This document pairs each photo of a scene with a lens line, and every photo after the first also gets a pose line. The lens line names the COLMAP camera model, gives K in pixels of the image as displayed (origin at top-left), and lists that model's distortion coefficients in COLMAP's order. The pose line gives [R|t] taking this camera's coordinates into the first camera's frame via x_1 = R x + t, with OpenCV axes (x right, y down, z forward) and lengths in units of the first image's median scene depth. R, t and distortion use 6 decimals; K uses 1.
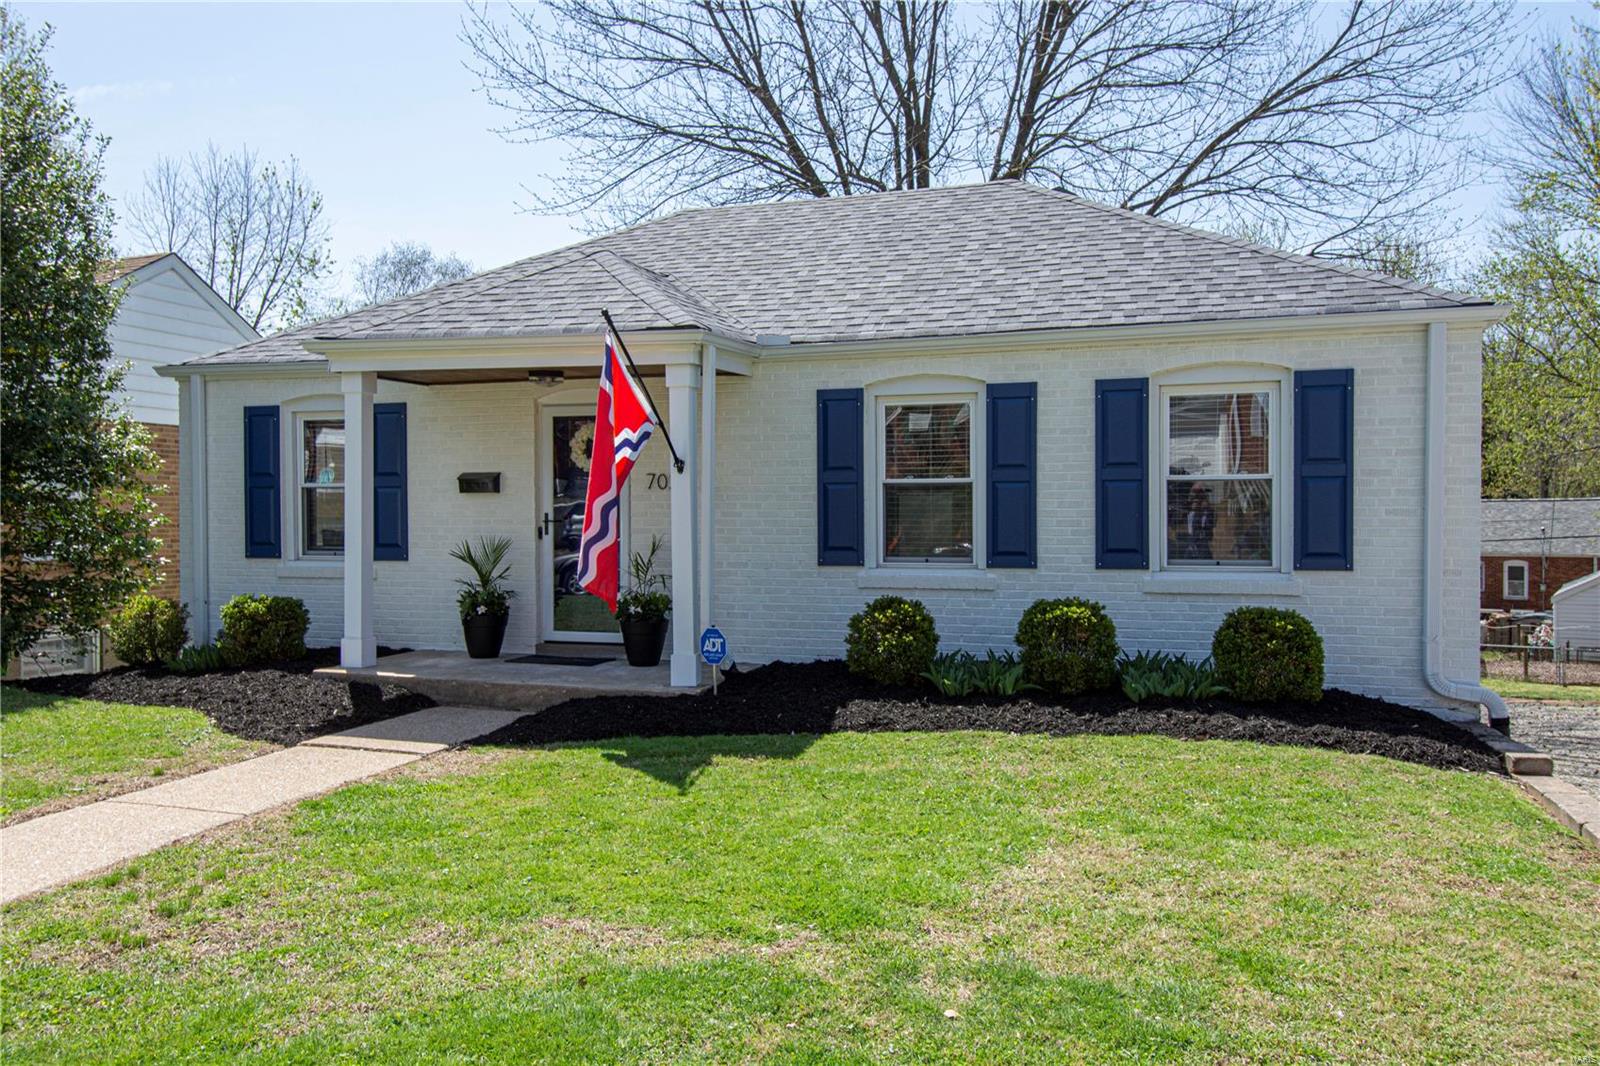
lens RADIAL K [[1186.2, 0, 799.6], [0, 1186.2, 507.9], [0, 0, 1]] dist [-0.002048, 0.357191]
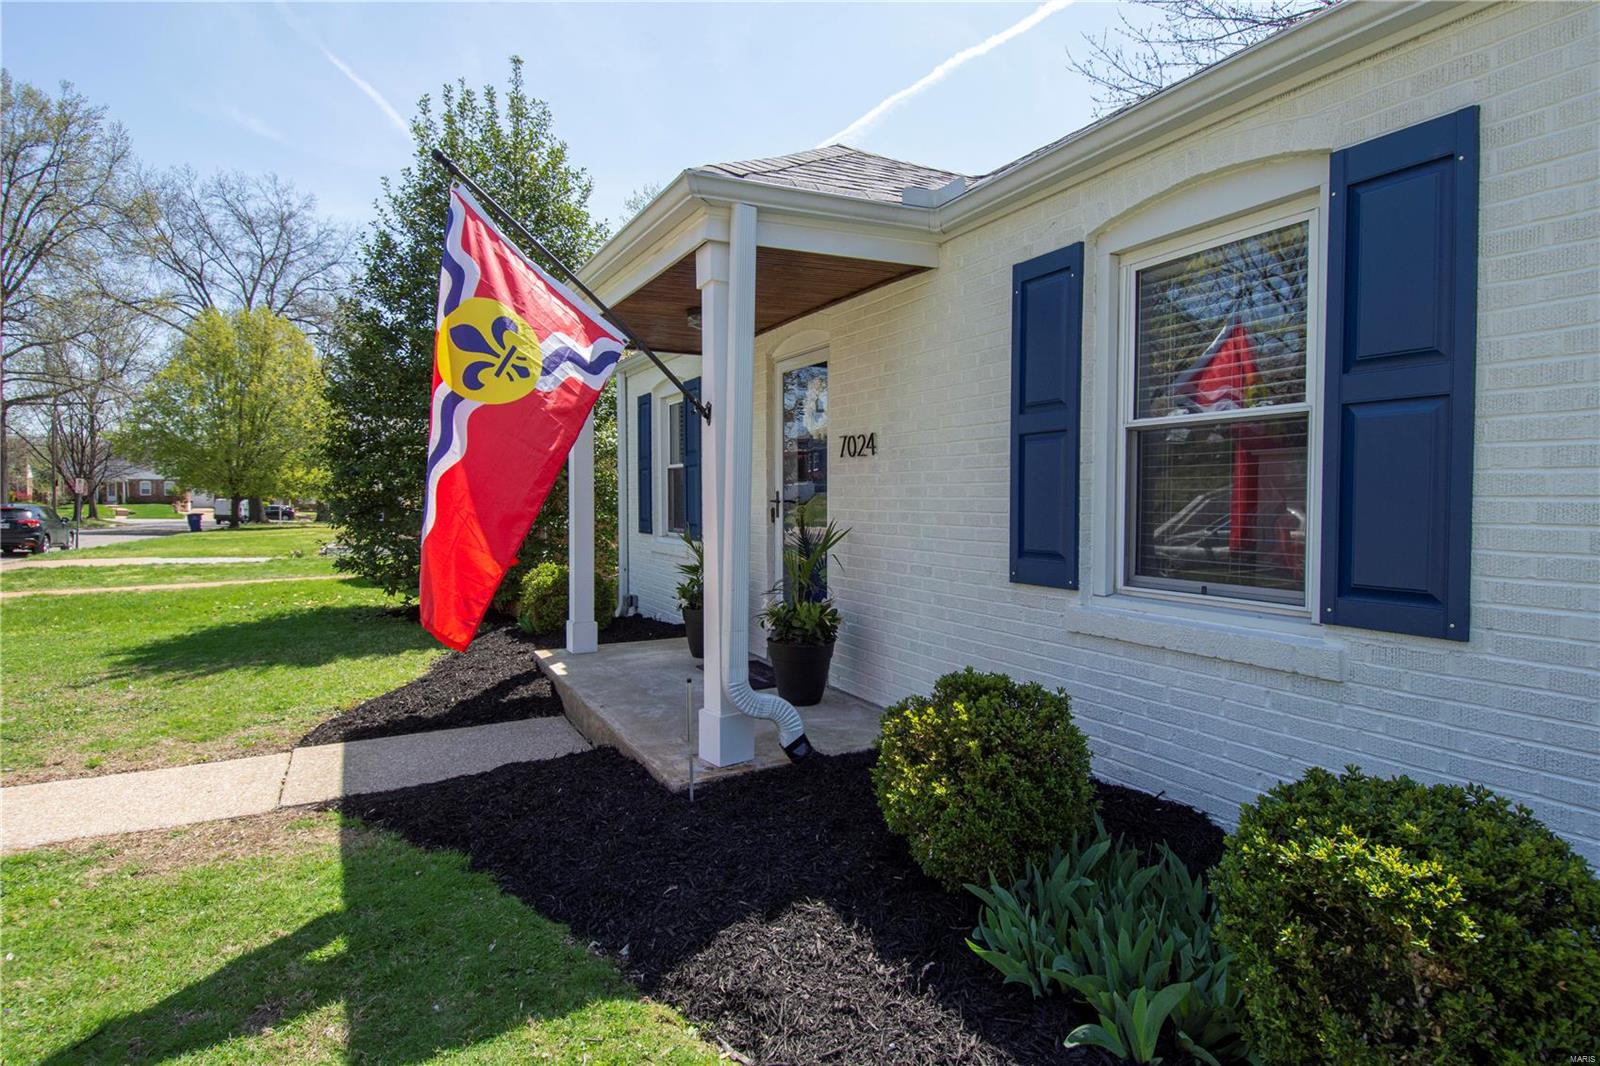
lens RADIAL K [[830.7, 0, 799.5], [0, 830.7, 529.5], [0, 0, 1]] dist [0.051518, -0.054649]
pose [[0.726612, 0.030852, -0.686355, 0.248211], [-0.001526, 0.999061, 0.043293, 0.007734], [0.687046, -0.030410, 0.725977, 0.750383]]
